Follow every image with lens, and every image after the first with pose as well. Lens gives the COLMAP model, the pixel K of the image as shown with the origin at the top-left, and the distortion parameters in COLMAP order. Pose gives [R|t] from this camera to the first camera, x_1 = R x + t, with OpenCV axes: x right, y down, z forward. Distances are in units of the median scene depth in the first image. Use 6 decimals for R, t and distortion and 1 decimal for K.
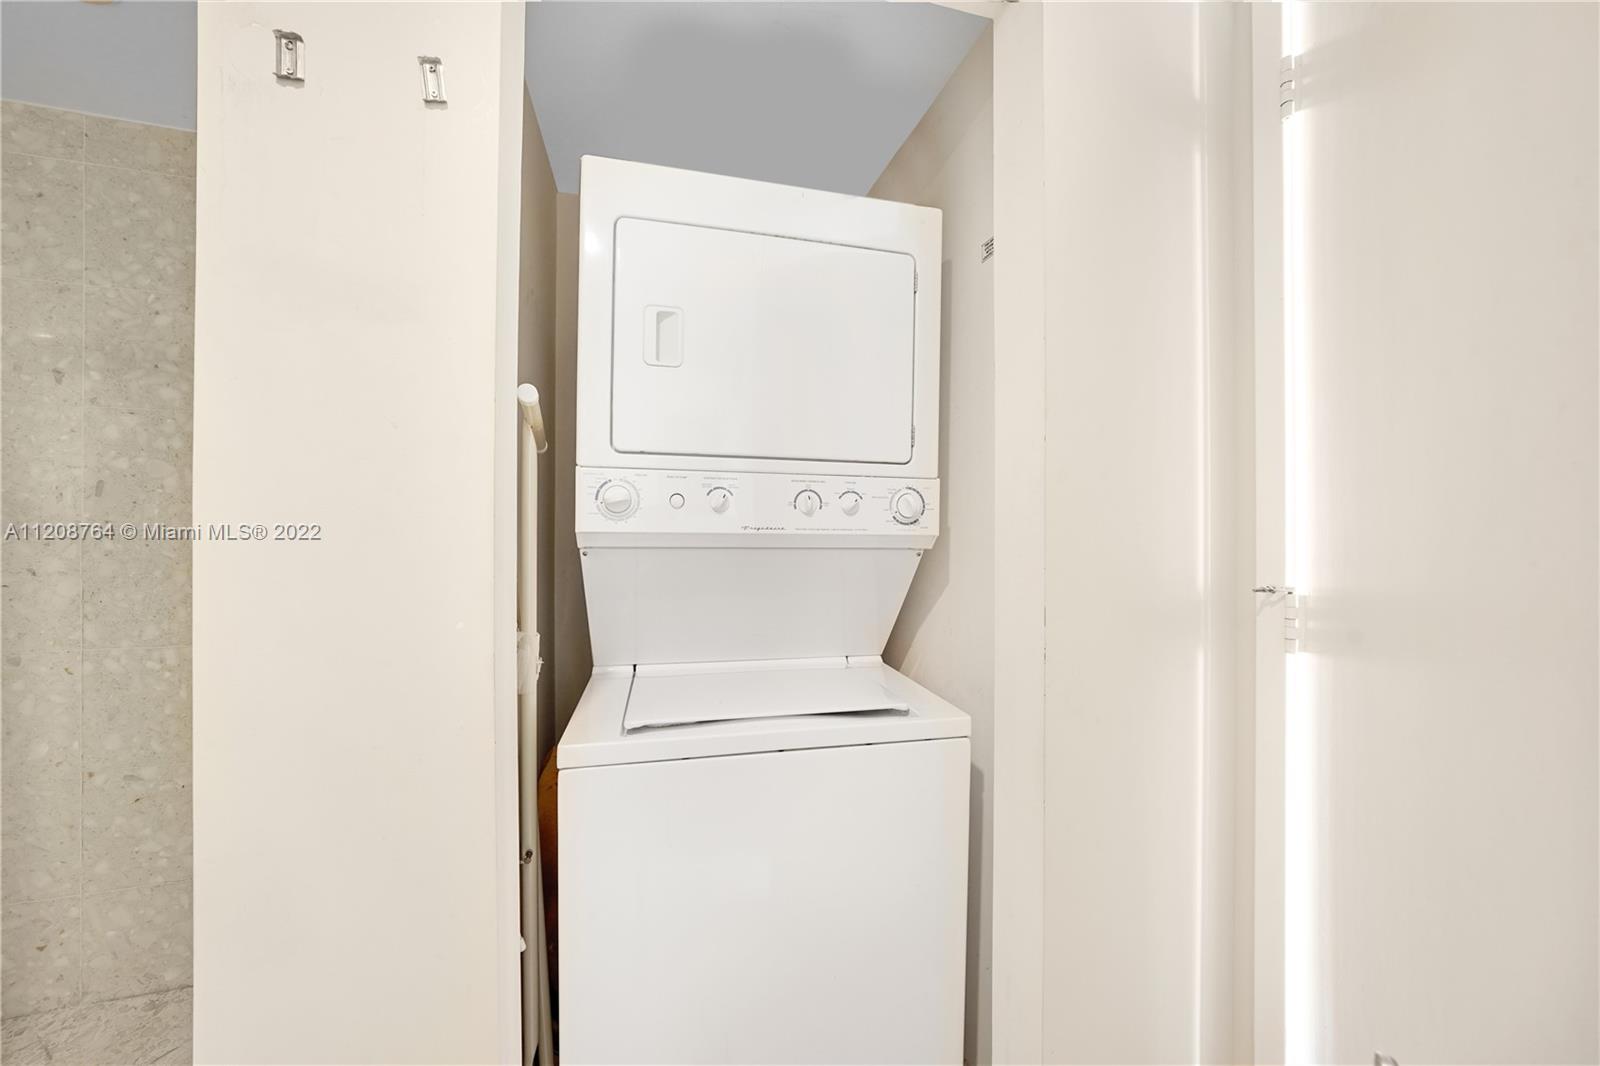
lens RADIAL K [[584.1, 0, 782.9], [0, 584.1, 535.5], [0, 0, 1]] dist [-0.006782, 0.003049]
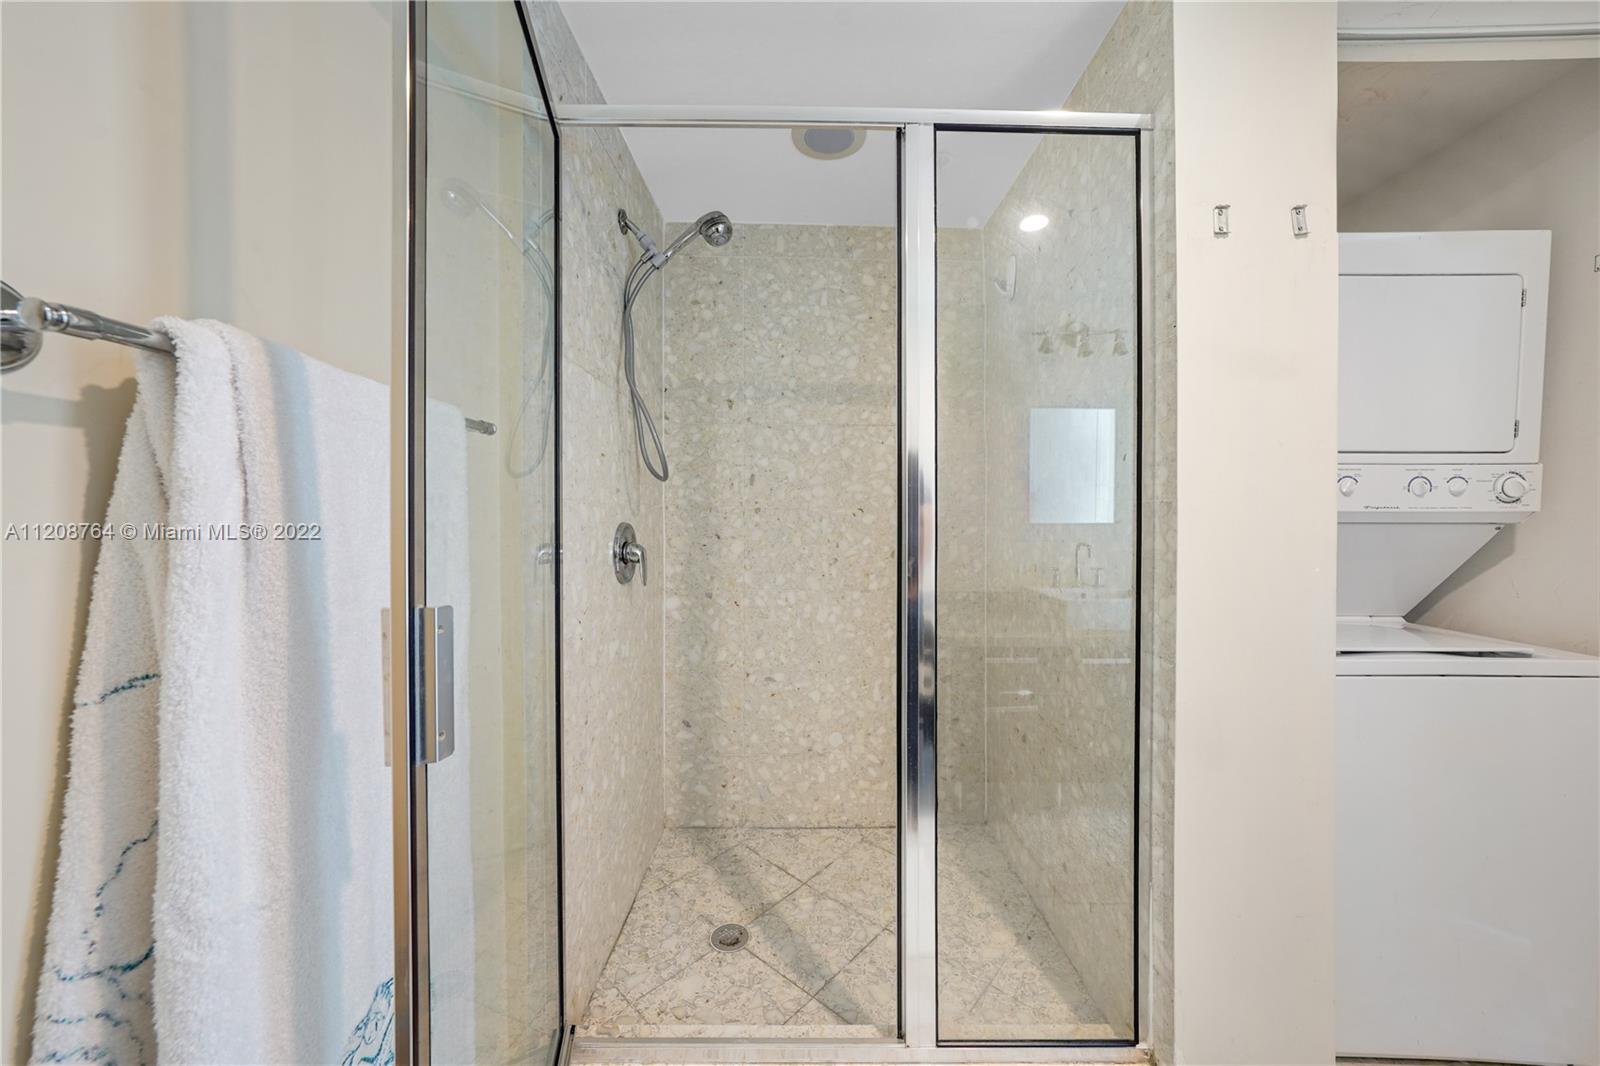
lens RADIAL K [[584.1, 0, 807.5], [0, 584.1, 522.4], [0, 0, 1]] dist [-0.006782, 0.003049]
pose [[0.968085, 0.006789, -0.250531, -0.675016], [-0.003540, 0.999904, 0.013417, 0.005842], [0.250598, -0.012102, 0.968016, -0.385069]]
